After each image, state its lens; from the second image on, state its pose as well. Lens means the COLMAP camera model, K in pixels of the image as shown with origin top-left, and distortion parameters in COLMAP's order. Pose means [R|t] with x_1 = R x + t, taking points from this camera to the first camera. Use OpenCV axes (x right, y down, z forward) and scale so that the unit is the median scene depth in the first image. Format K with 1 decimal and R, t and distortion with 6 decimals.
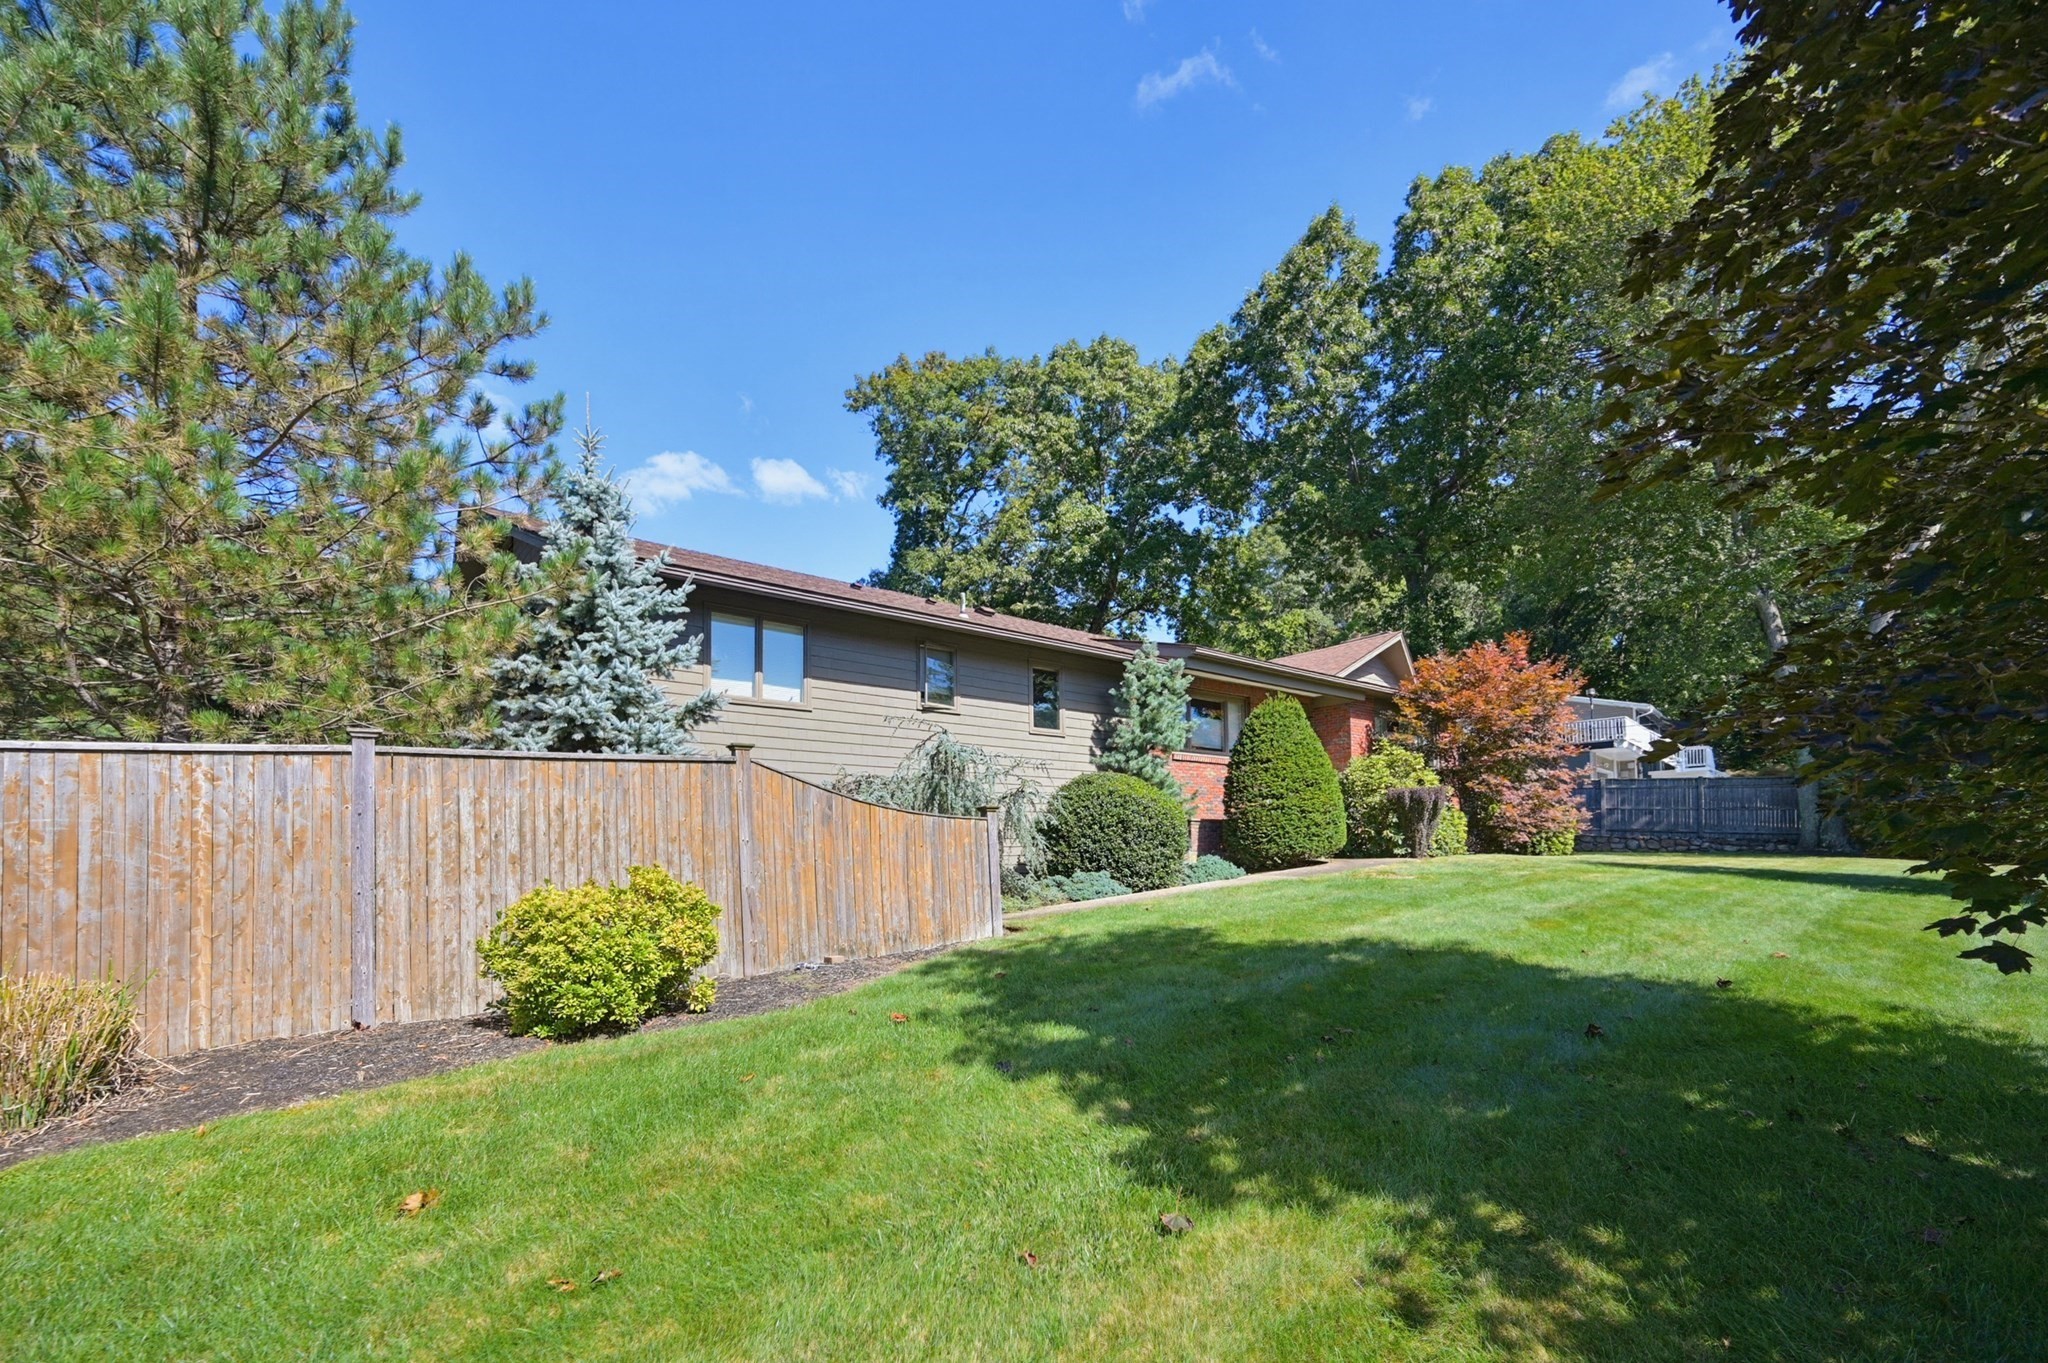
lens RADIAL K [[836.5, 0, 1041.8], [0, 836.5, 787.8], [0, 0, 1]] dist [-0.000260, 0.000725]
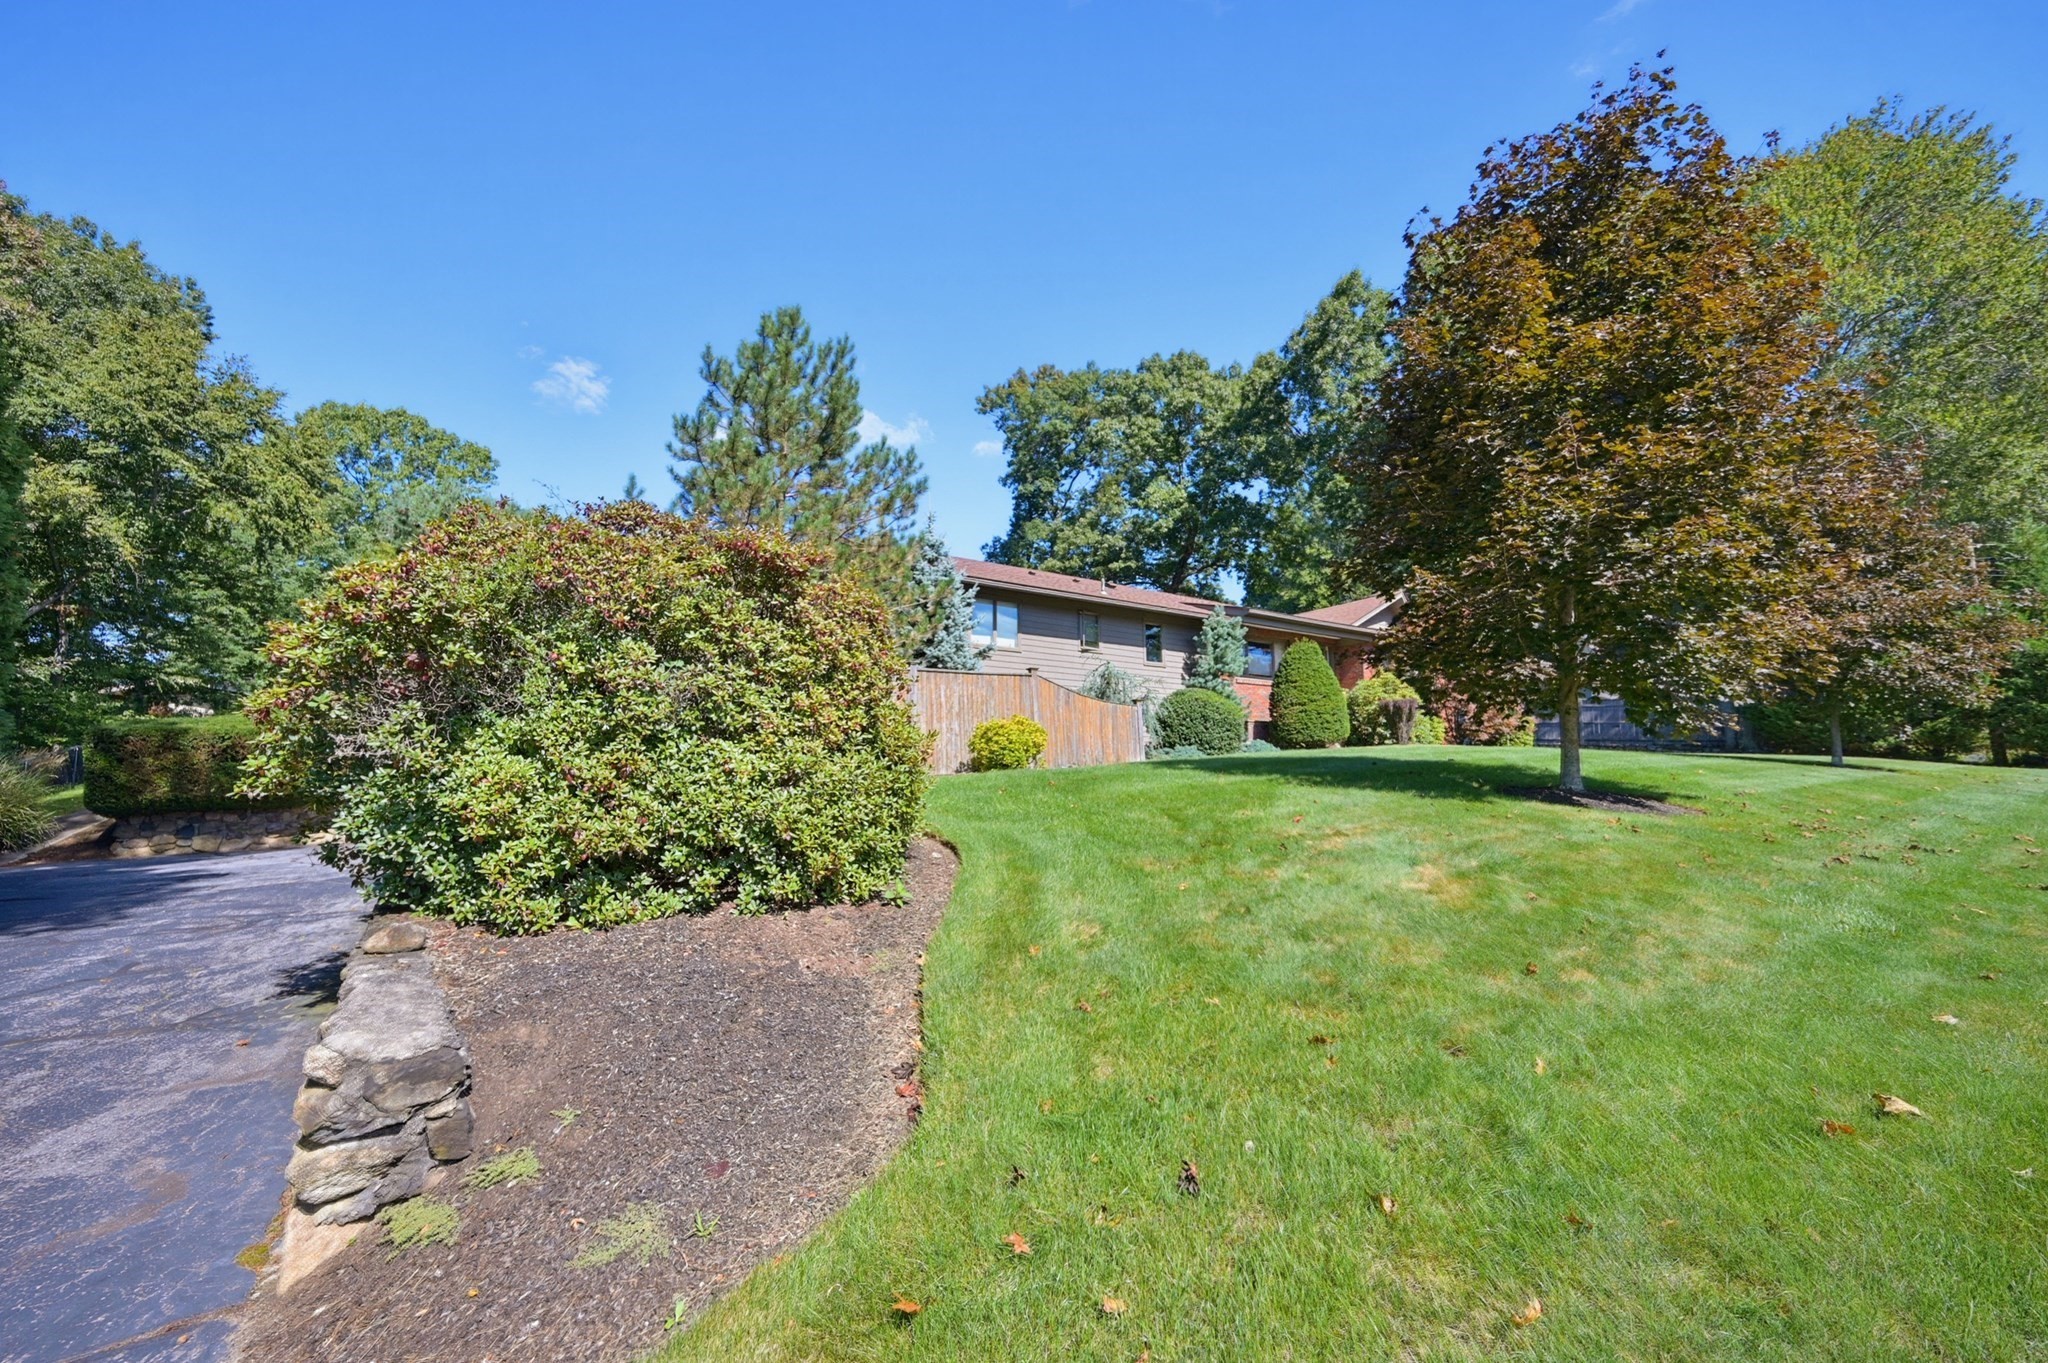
lens RADIAL K [[836.5, 0, 1073.1], [0, 836.5, 668.8], [0, 0, 1]] dist [-0.000260, 0.000725]
pose [[0.998509, -0.007622, -0.054047, -0.029307], [0.004004, 0.997762, -0.066742, 0.022255], [0.054435, 0.066426, 0.996305, -0.277219]]
